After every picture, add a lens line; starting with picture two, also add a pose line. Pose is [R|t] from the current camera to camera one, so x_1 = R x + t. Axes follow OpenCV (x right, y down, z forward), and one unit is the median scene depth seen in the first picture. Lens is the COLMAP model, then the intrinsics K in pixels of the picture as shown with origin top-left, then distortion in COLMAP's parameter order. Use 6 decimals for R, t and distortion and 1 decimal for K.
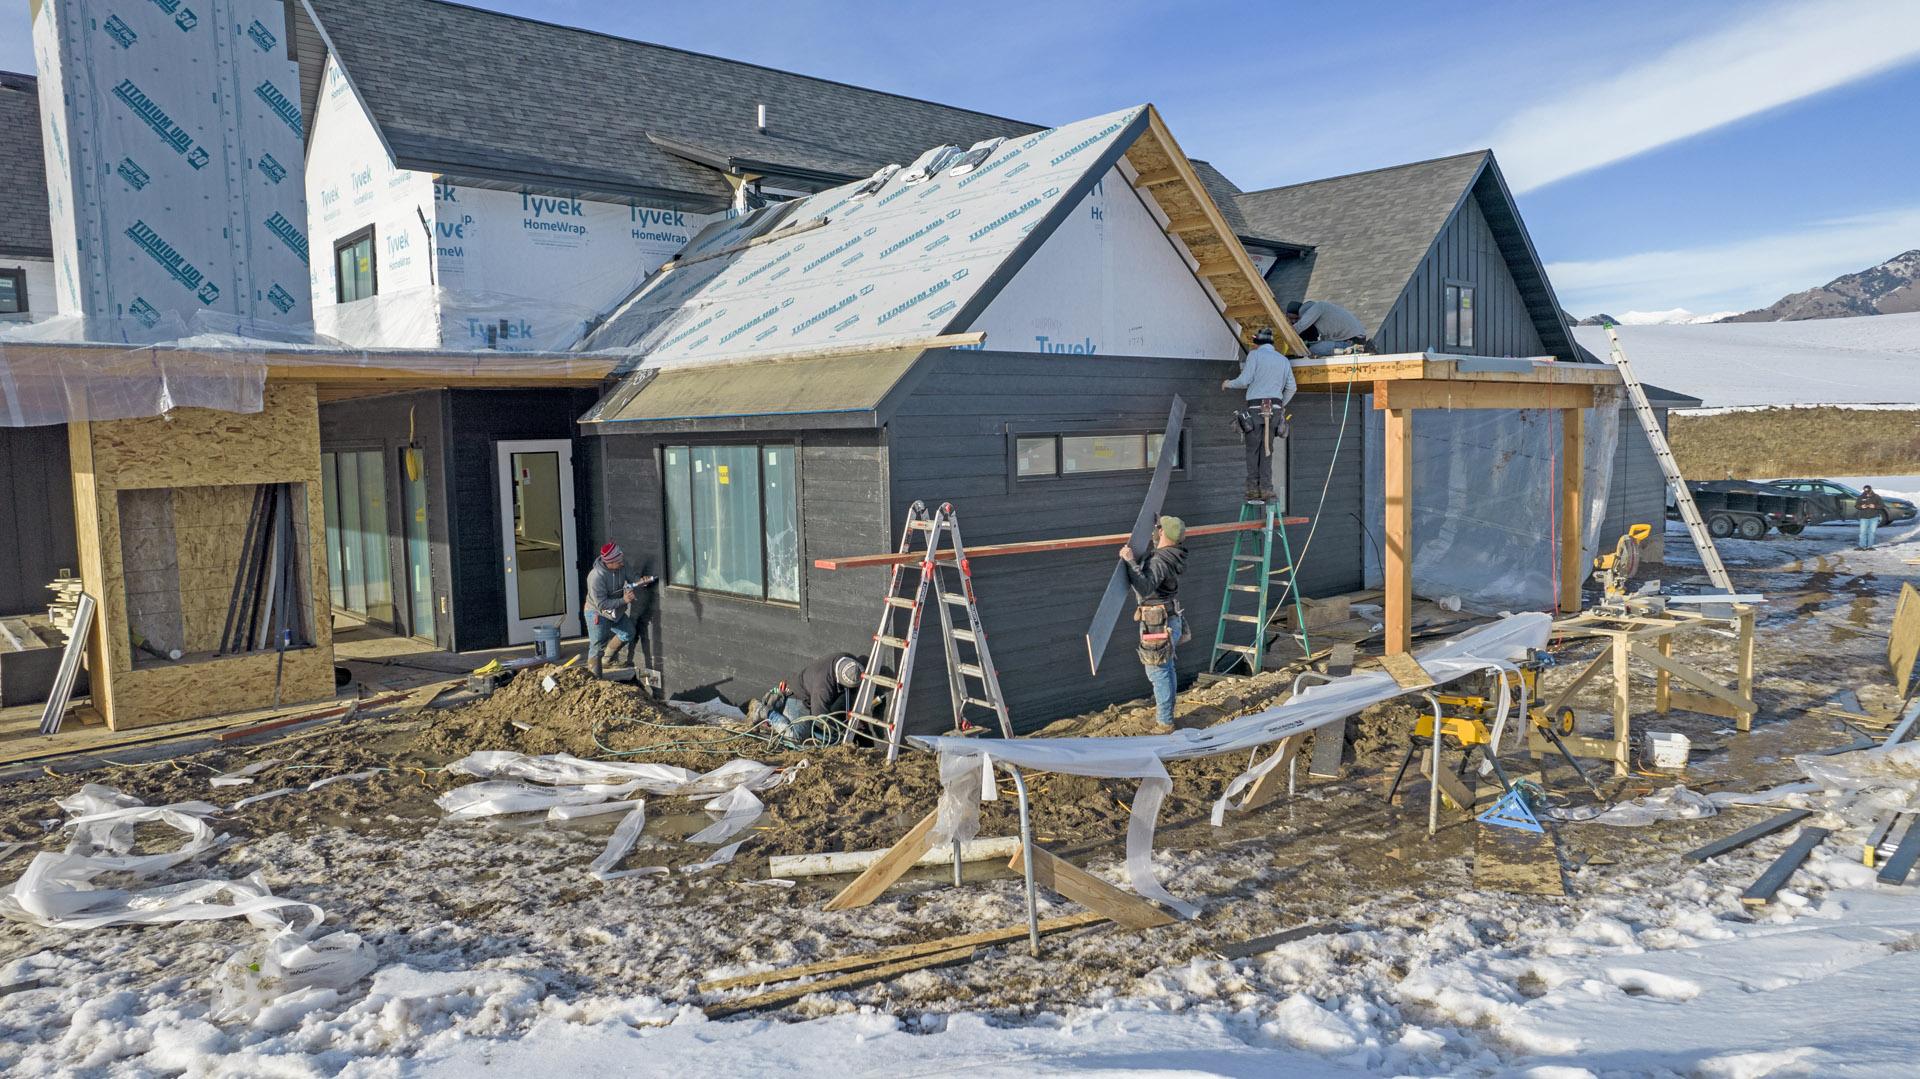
lens RADIAL K [[1223.5, 0, 965.3], [0, 1223.5, 523.8], [0, 0, 1]] dist [-0.075464, 0.066557]
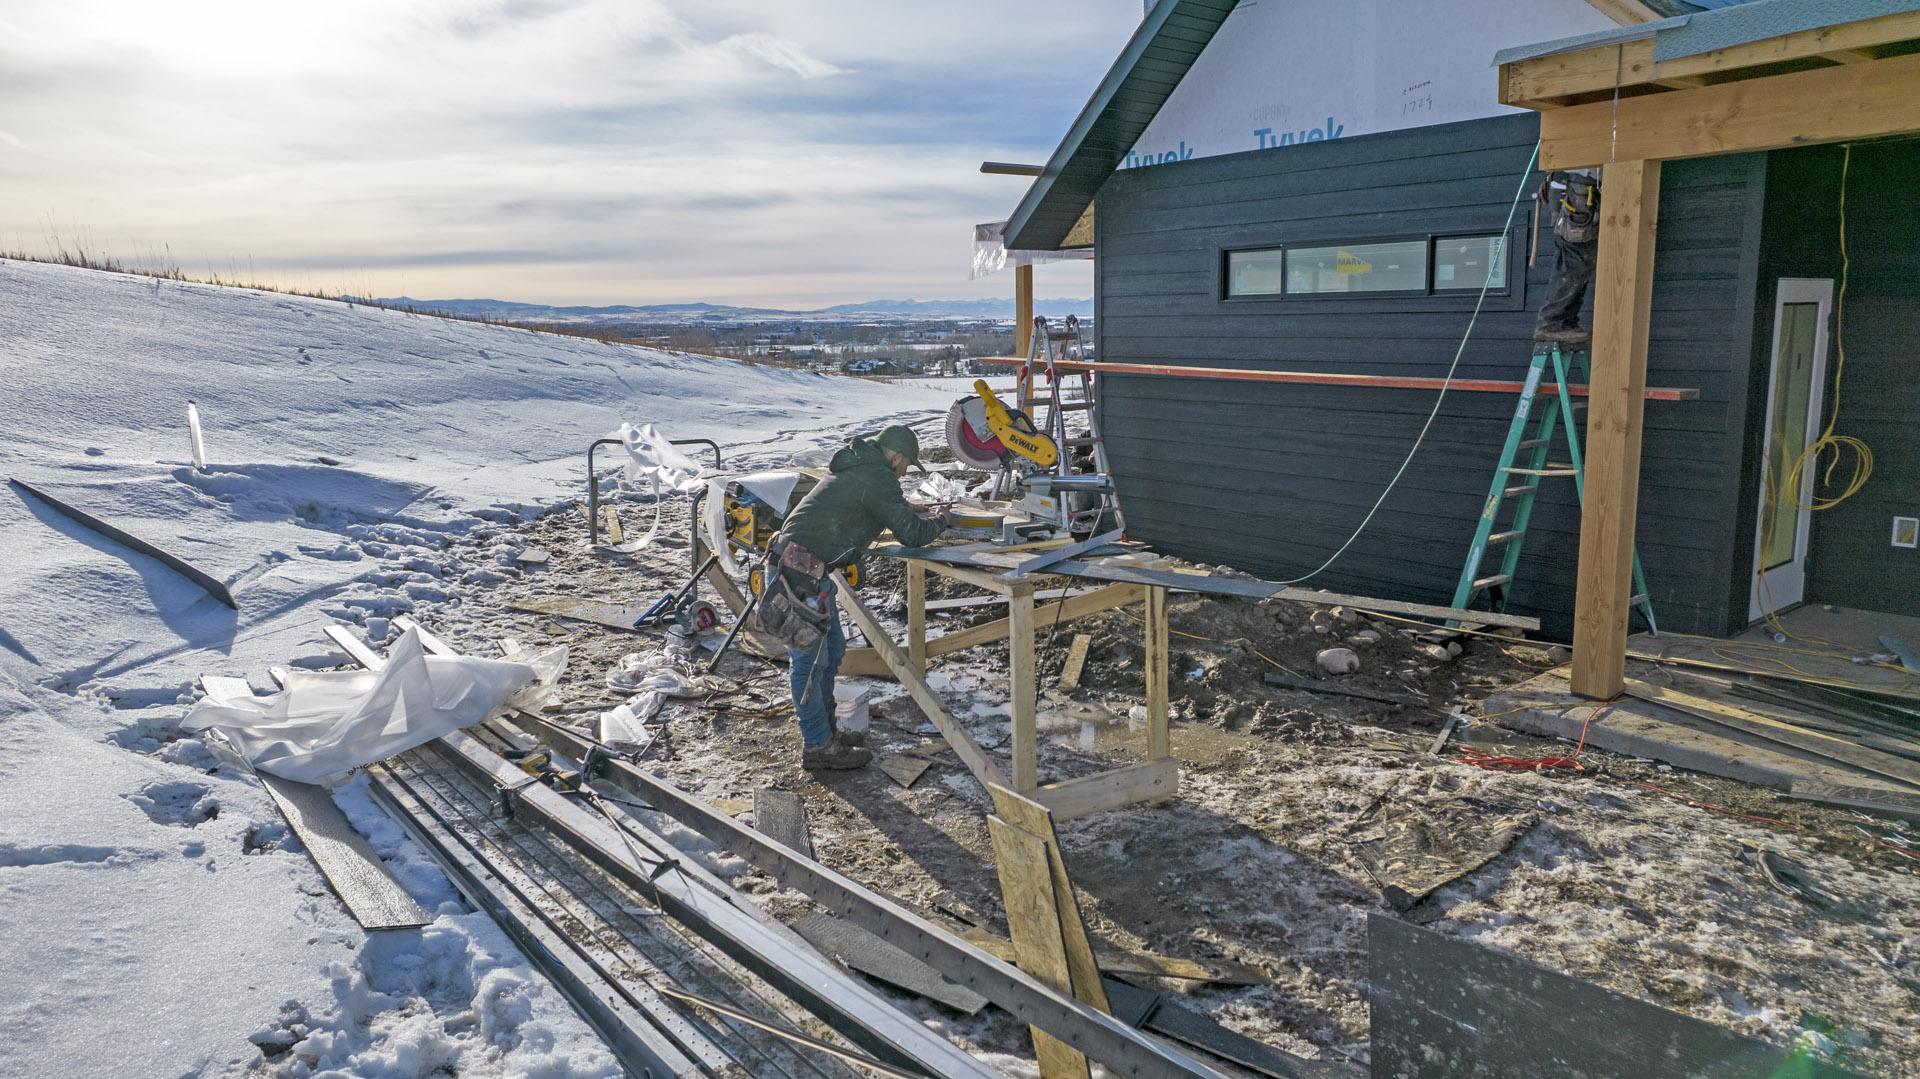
lens RADIAL K [[1245.3, 0, 960.0], [0, 1245.3, 539.5], [0, 0, 1]] dist [-0.116762, 0.135149]
pose [[-0.091193, 0.196810, -0.976191, 0.946913], [-0.055319, 0.977761, 0.202294, -0.035091], [0.994296, 0.072450, -0.078278, 0.861440]]
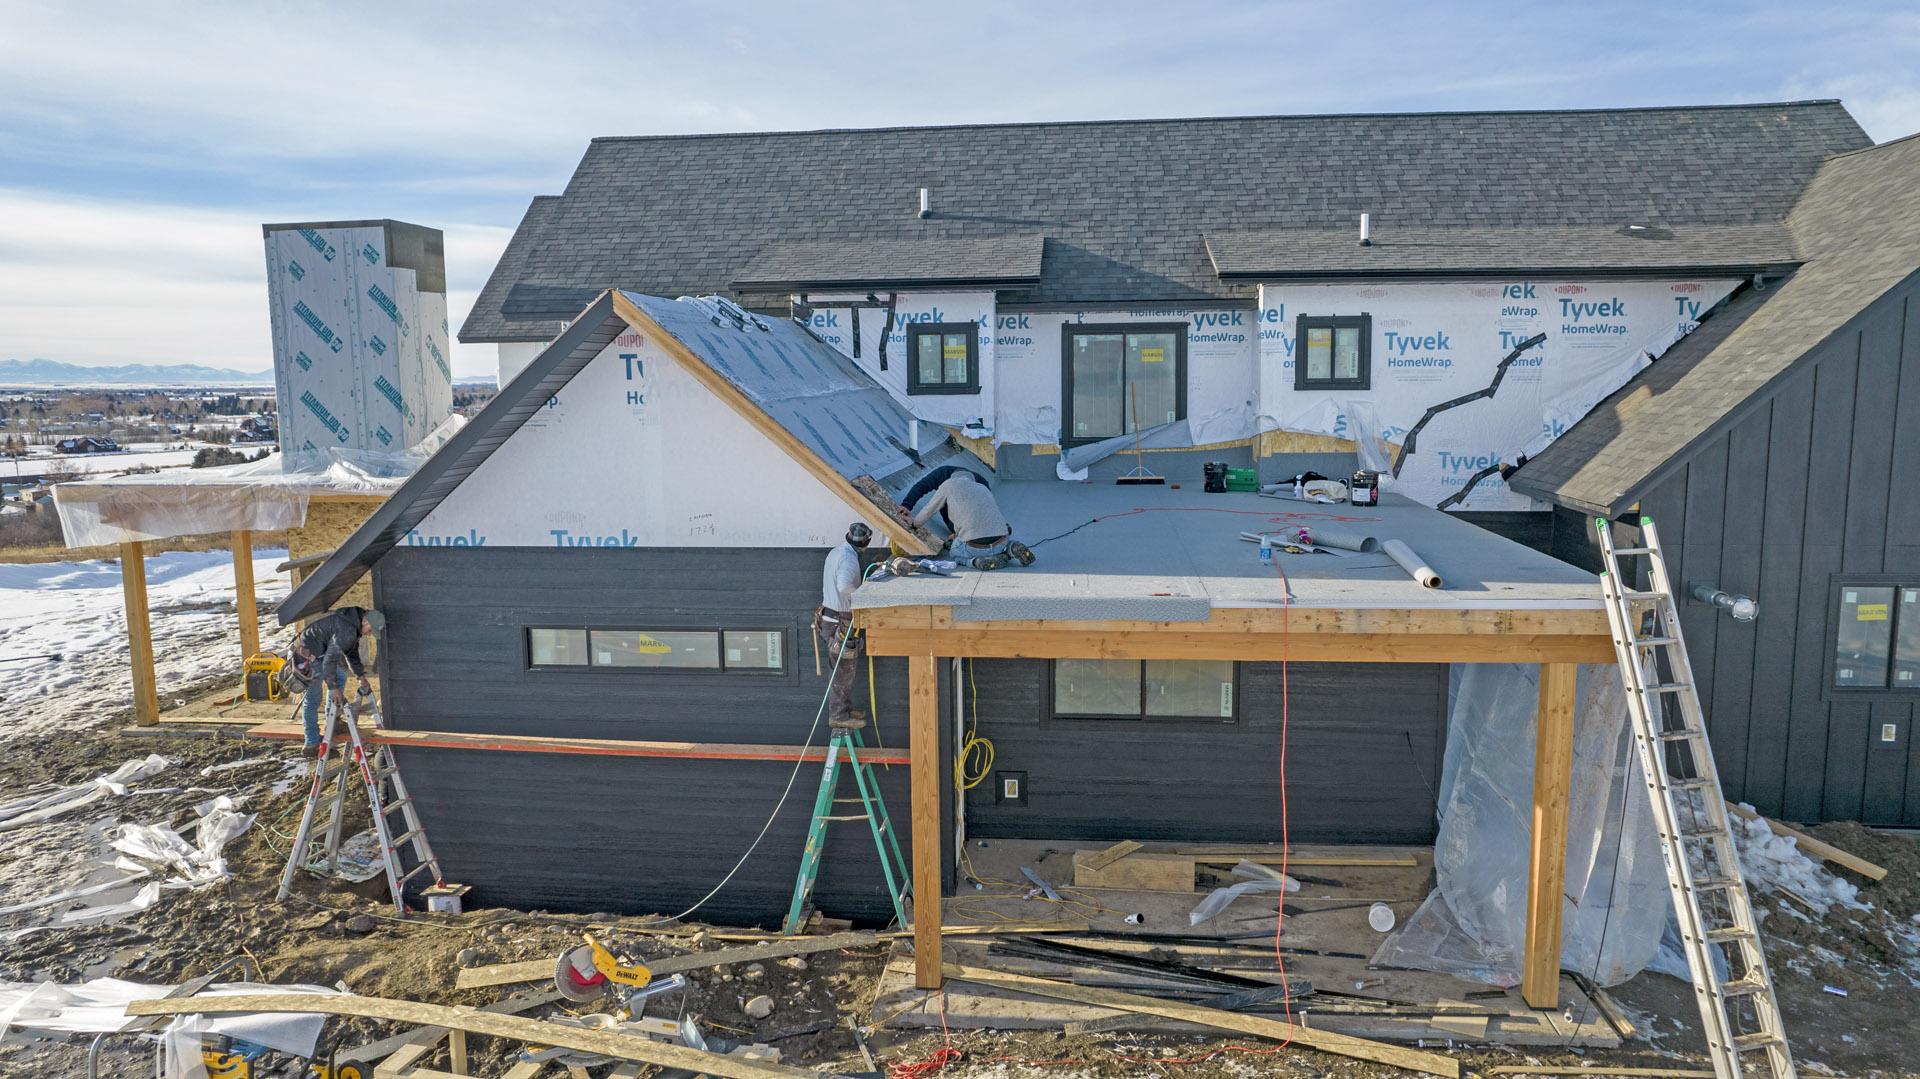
lens RADIAL K [[1223.5, 0, 965.3], [0, 1223.5, 523.8], [0, 0, 1]] dist [-0.075464, 0.066557]
pose [[0.663838, 0.107378, -0.740127, 0.996835], [-0.061553, 0.994126, 0.089020, -0.262170], [0.745339, -0.013538, 0.666548, 0.574723]]
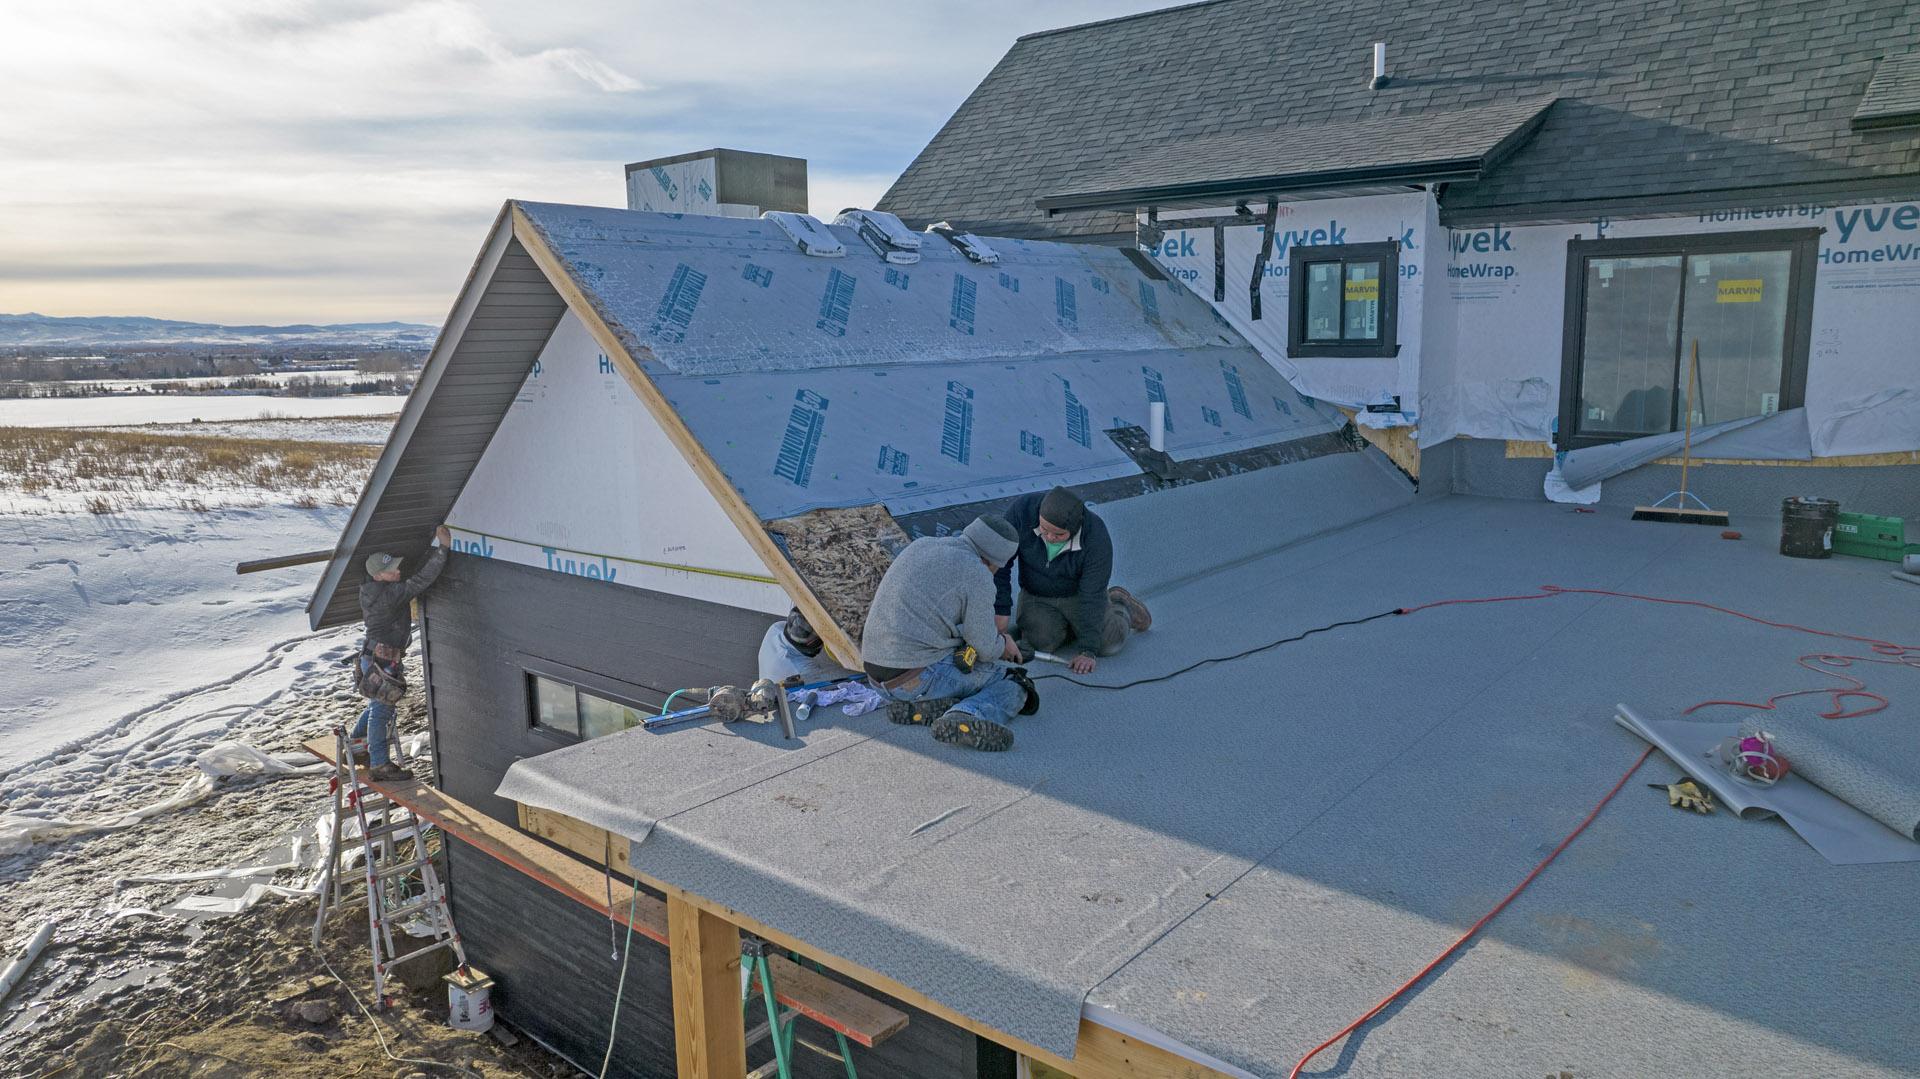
lens RADIAL K [[1223.5, 0, 965.3], [0, 1223.5, 523.8], [0, 0, 1]] dist [-0.075464, 0.066557]
pose [[0.137719, 0.174070, -0.975056, 0.771259], [-0.063775, 0.983951, 0.166650, -0.295120], [0.988416, 0.039234, 0.146610, 1.114025]]
